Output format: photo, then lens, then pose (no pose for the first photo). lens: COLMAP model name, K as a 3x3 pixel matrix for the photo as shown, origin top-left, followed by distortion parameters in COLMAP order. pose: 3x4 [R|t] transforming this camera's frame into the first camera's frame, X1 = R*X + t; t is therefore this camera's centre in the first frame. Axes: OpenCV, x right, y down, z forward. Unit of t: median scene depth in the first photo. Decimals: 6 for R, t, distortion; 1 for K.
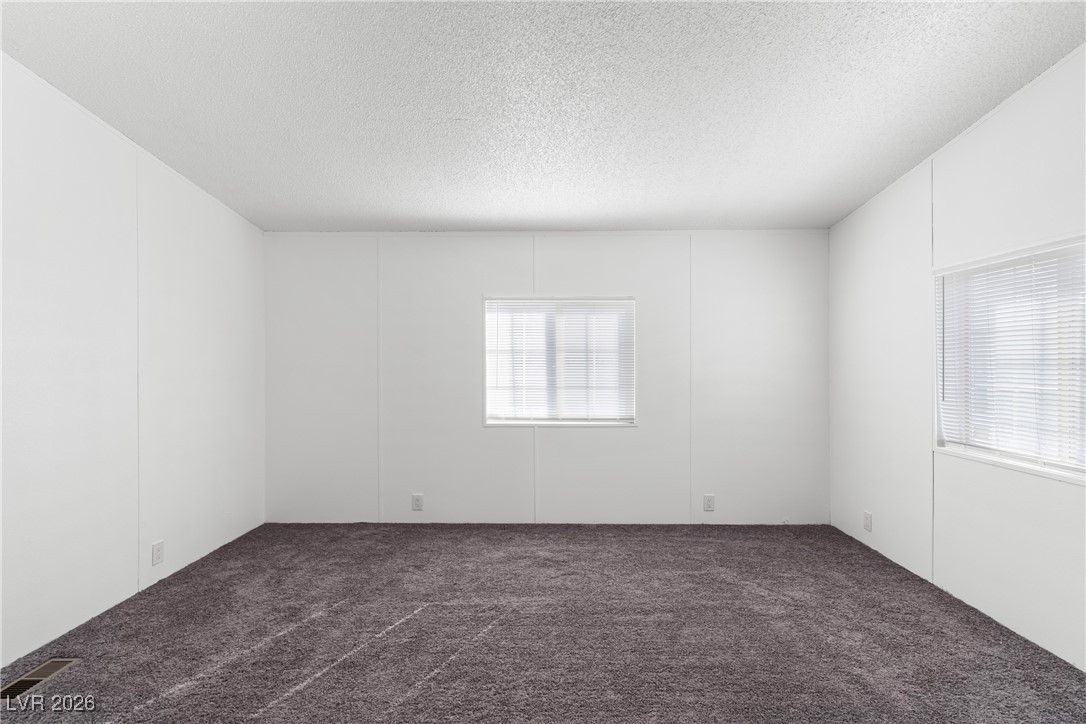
lens RADIAL K [[515.2, 0, 543.6], [0, 515.2, 359.4], [0, 0, 1]] dist [0.002230, 0.000105]
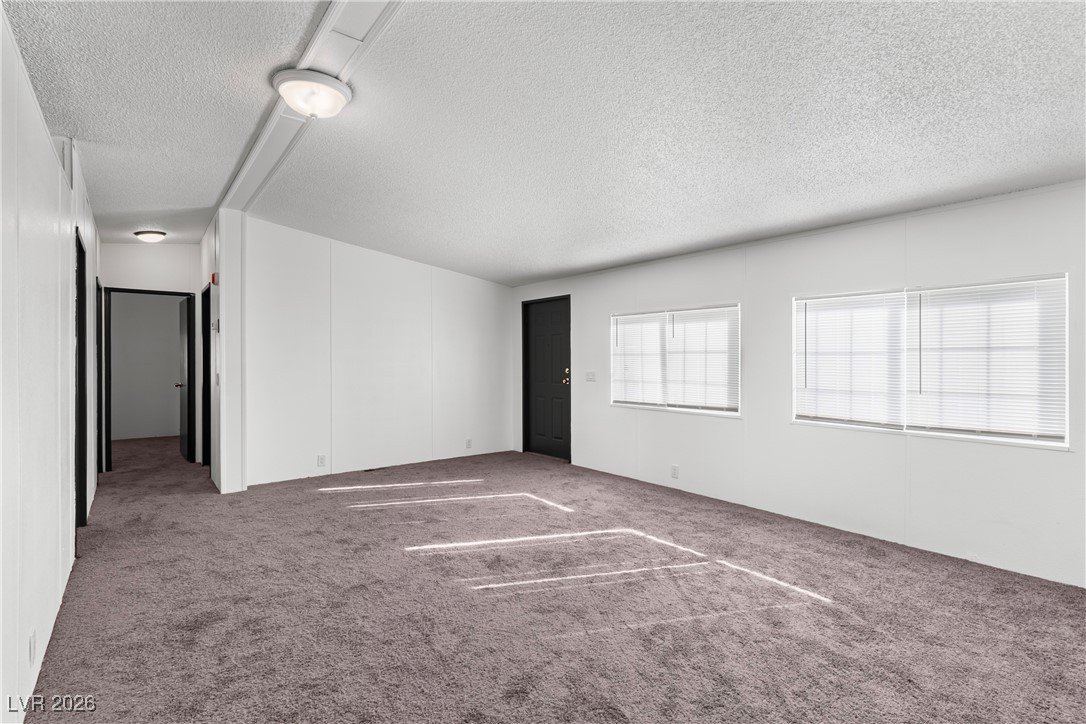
lens RADIAL K [[515.2, 0, 548.2], [0, 515.2, 360.5], [0, 0, 1]] dist [0.002230, 0.000105]
pose [[0.628364, 0.002824, -0.777914, 0.850186], [-0.001674, 0.999996, 0.002278, 0.000341], [0.777917, -0.000129, 0.628367, -0.052935]]
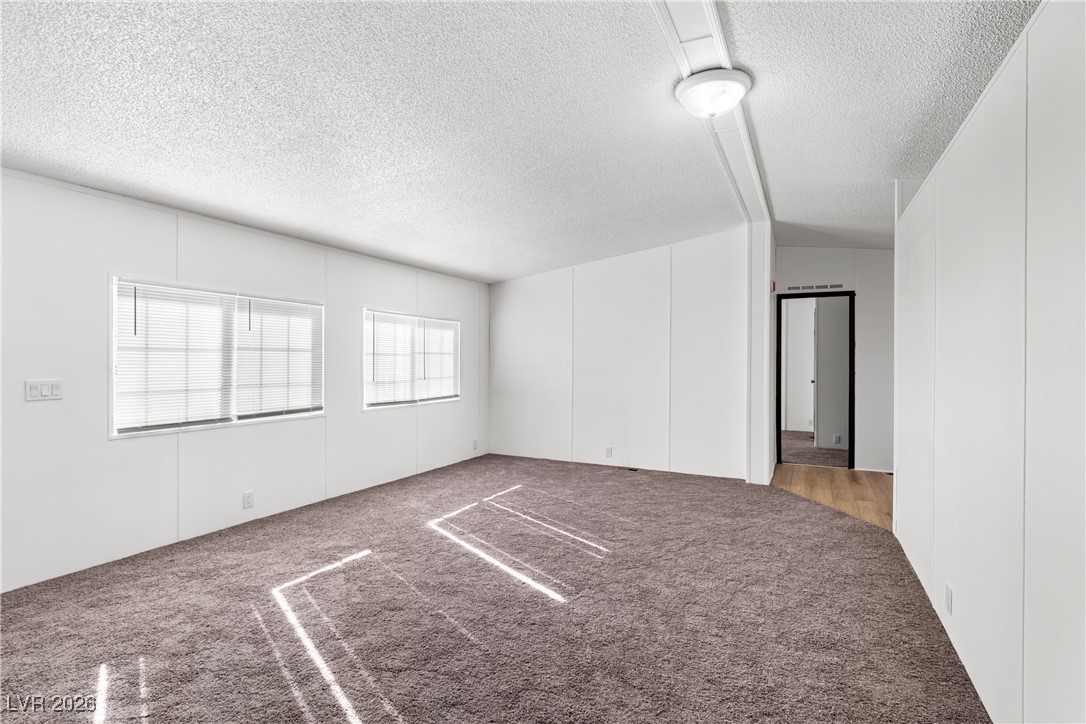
lens RADIAL K [[515.2, 0, 547.9], [0, 515.2, 358.8], [0, 0, 1]] dist [0.002230, 0.000105]
pose [[0.451044, 0.005717, 0.892483, -0.580150], [-0.007630, 0.999968, -0.002549, -0.000009], [-0.892469, -0.005660, 0.451073, 0.016306]]
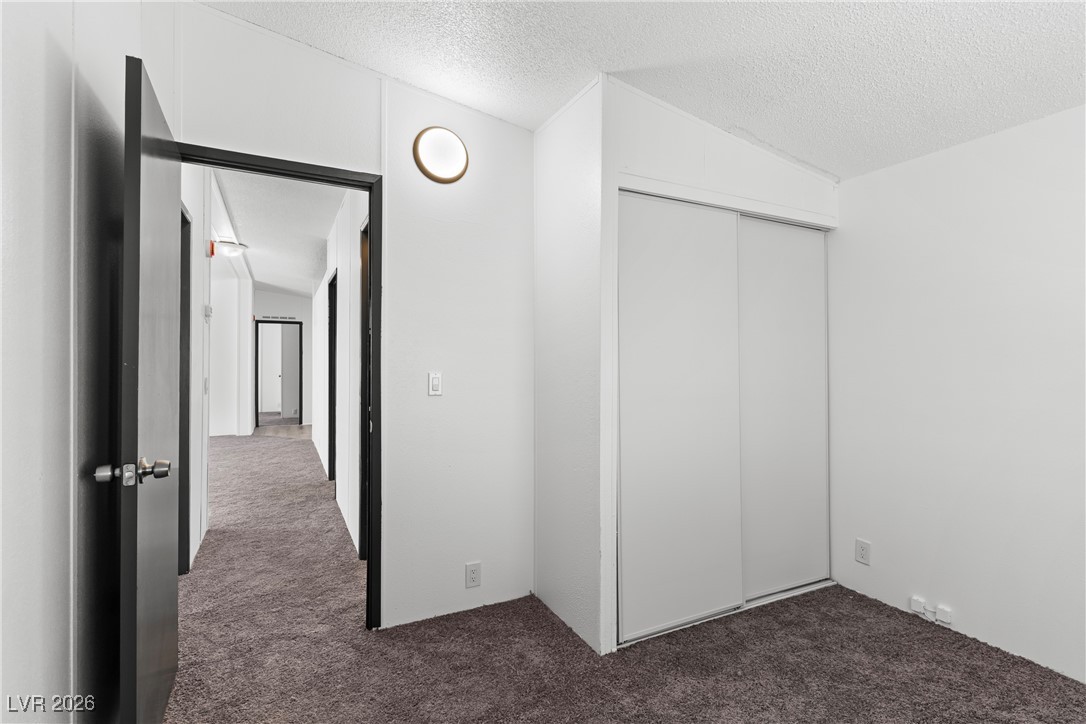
lens RADIAL K [[515.2, 0, 537.0], [0, 515.2, 362.6], [0, 0, 1]] dist [0.002230, 0.000105]
pose [[-0.438501, 0.012794, 0.898639, -1.686035], [0.002755, 0.999913, -0.012891, 0.033342], [-0.898726, -0.003177, -0.438498, -0.027059]]
